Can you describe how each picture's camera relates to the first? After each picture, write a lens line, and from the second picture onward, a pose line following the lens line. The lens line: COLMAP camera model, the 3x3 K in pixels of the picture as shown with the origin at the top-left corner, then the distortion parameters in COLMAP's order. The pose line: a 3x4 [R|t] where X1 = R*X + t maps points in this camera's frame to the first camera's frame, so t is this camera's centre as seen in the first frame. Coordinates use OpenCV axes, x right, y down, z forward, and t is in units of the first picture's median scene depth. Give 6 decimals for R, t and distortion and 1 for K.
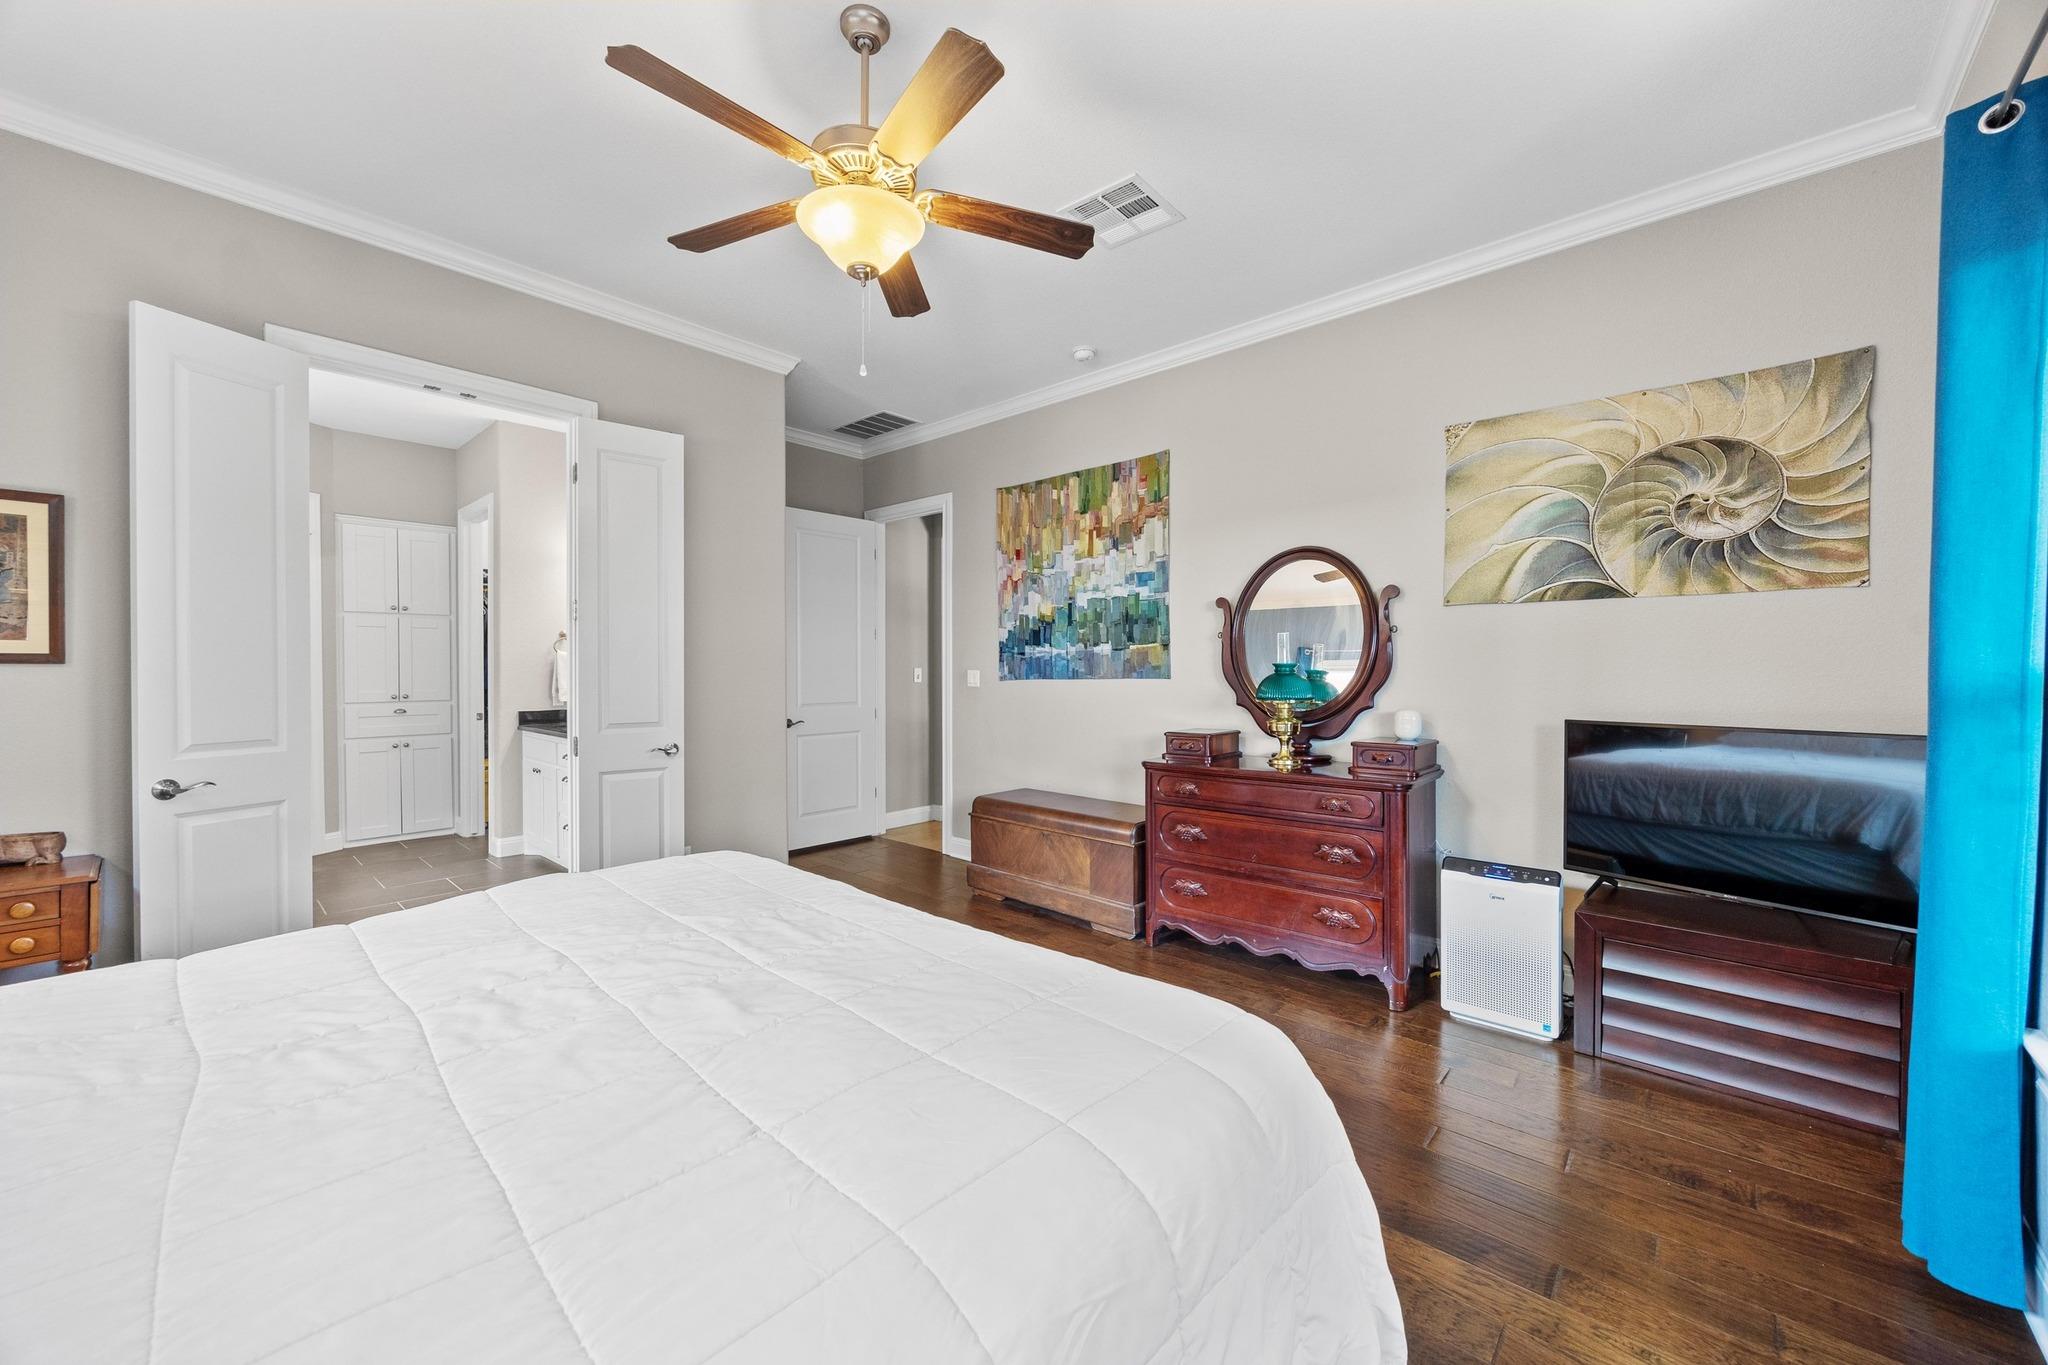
lens RADIAL K [[784.9, 0, 1025.0], [0, 784.9, 681.8], [0, 0, 1]] dist [-0.001394, -0.000455]
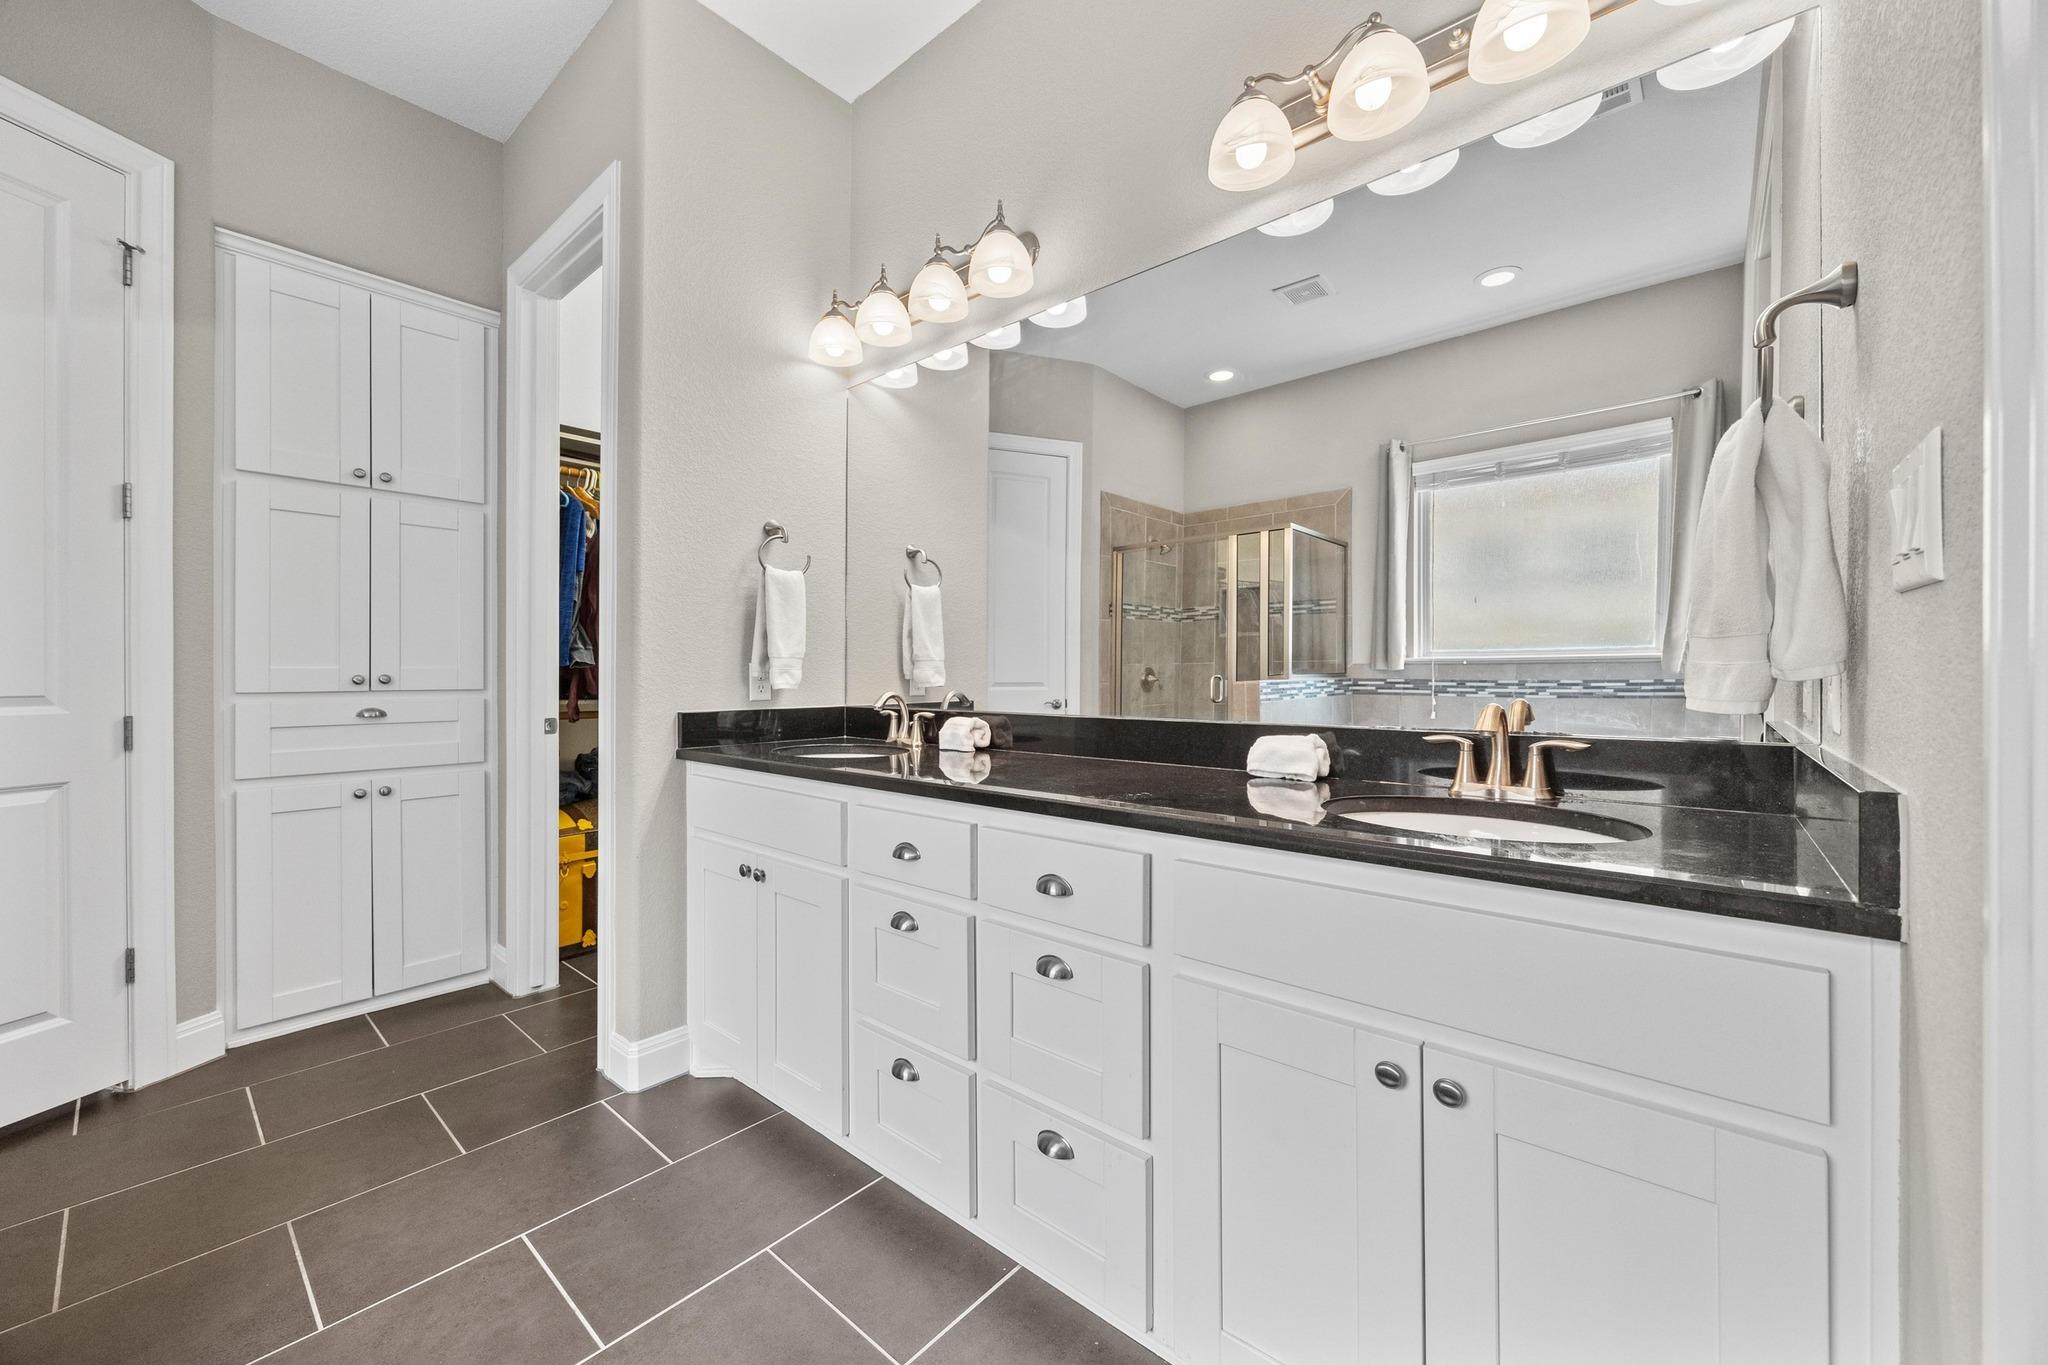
lens RADIAL K [[784.9, 0, 1021.8], [0, 784.9, 678.4], [0, 0, 1]] dist [-0.001394, -0.000455]
pose [[0.999636, -0.000054, 0.026978, -0.465887], [0.000423, 0.999906, -0.013678, 0.024711], [-0.026975, 0.013684, 0.999542, 0.577058]]
